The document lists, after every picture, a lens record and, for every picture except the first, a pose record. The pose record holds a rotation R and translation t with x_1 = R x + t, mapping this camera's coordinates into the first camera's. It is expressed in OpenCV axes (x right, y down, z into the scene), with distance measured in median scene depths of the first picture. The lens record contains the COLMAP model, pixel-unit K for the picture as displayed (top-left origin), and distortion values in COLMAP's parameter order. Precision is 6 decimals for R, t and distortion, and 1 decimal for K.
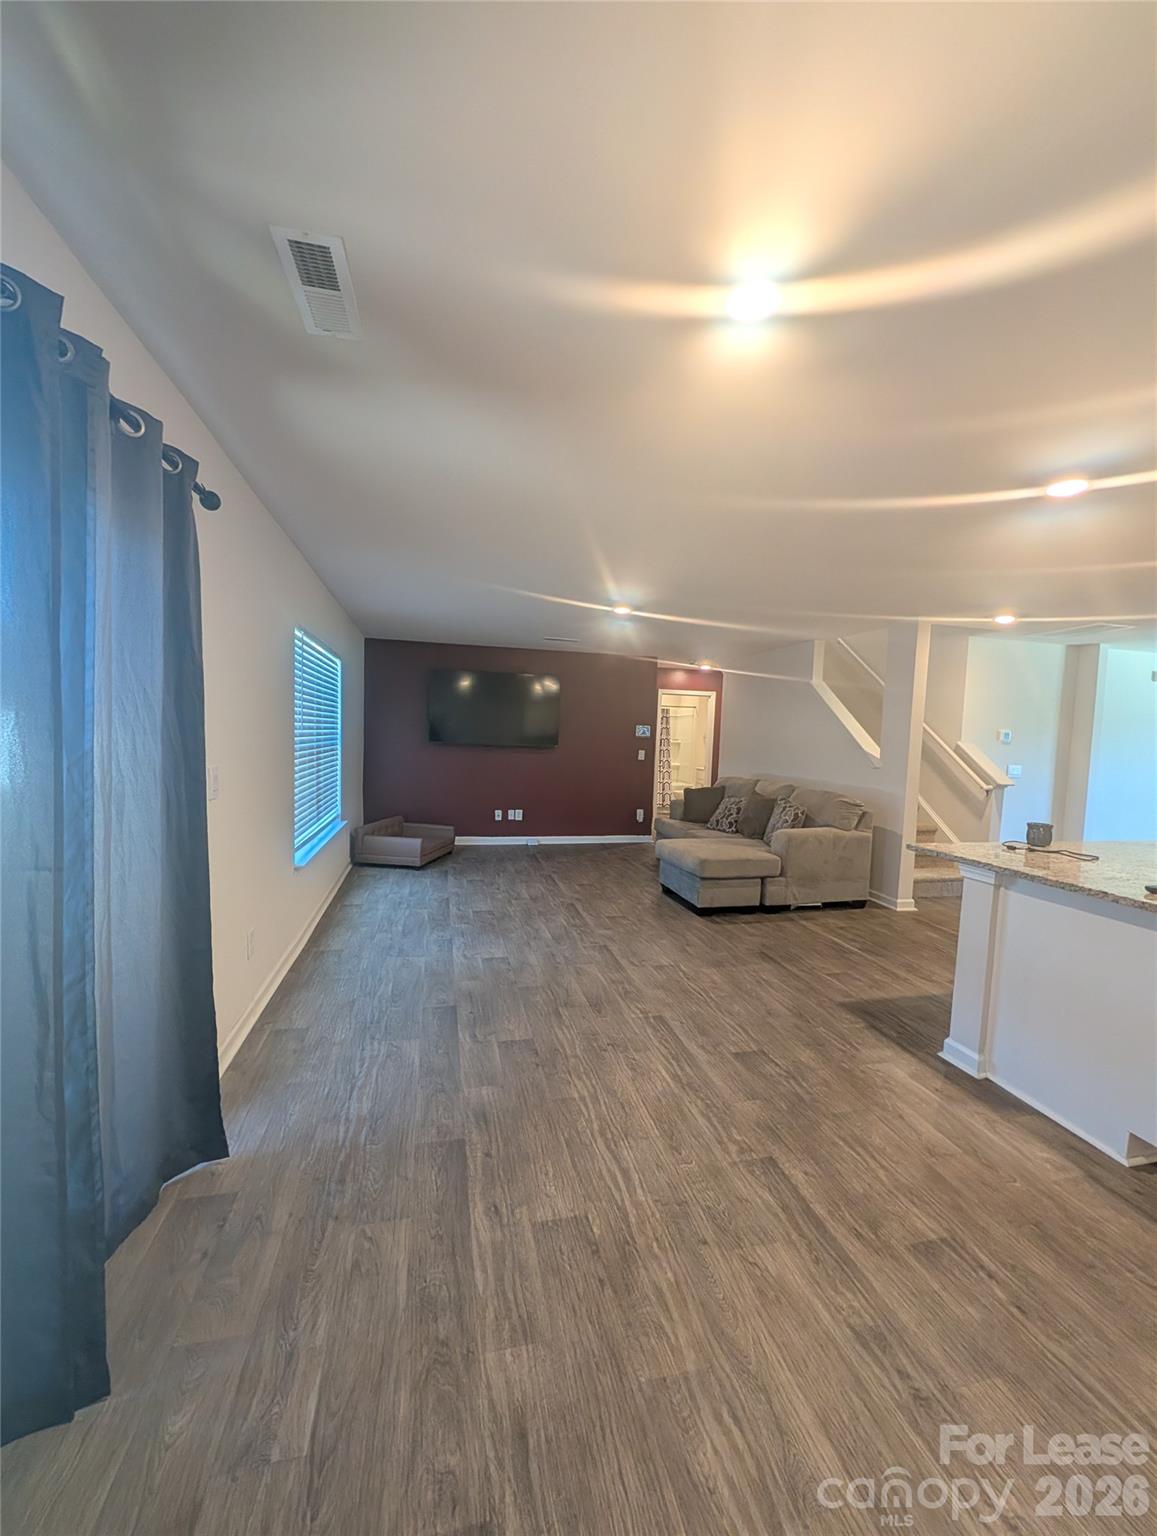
lens RADIAL K [[592.2, 0, 578.5], [0, 592.2, 768.0], [0, 0, 1]] dist [-0.000371, 0.000033]
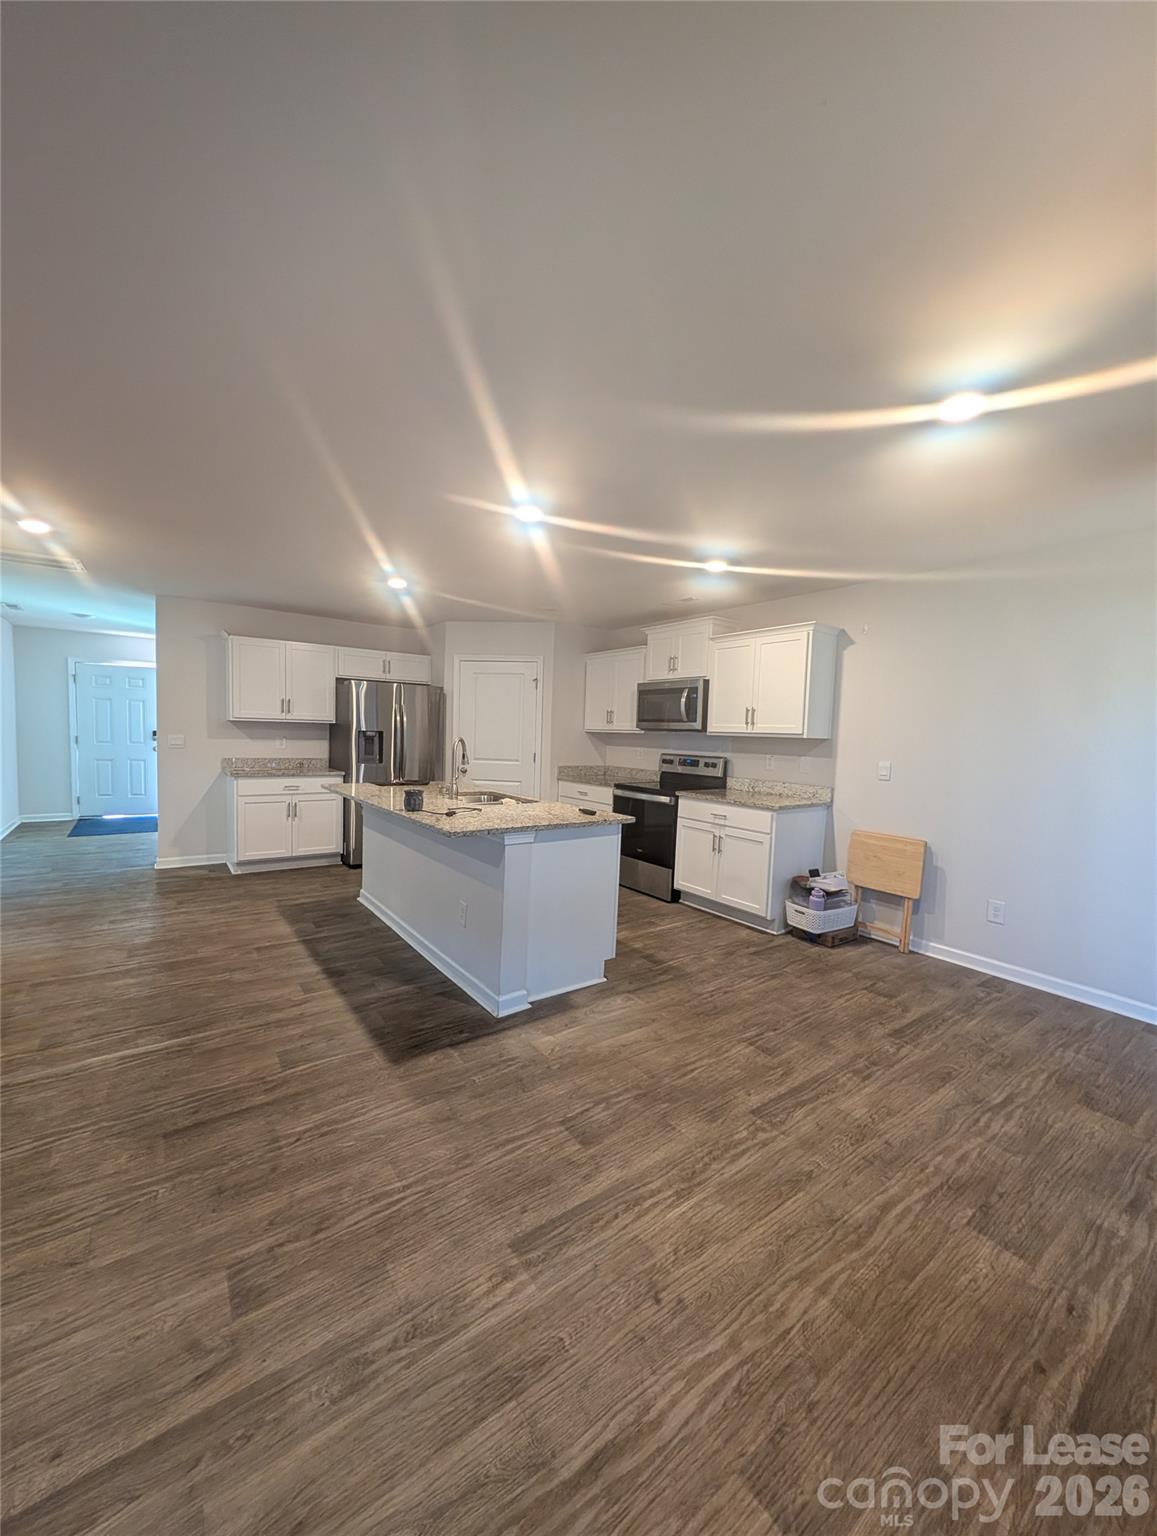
lens RADIAL K [[555.3, 0, 571.7], [0, 555.3, 855.6], [0, 0, 1]] dist [-0.000330, -0.000097]
pose [[-0.358129, -0.247710, 0.900213, -0.322241], [0.008542, 0.963254, 0.268455, -0.083077], [-0.933633, 0.103831, -0.342853, 1.374330]]
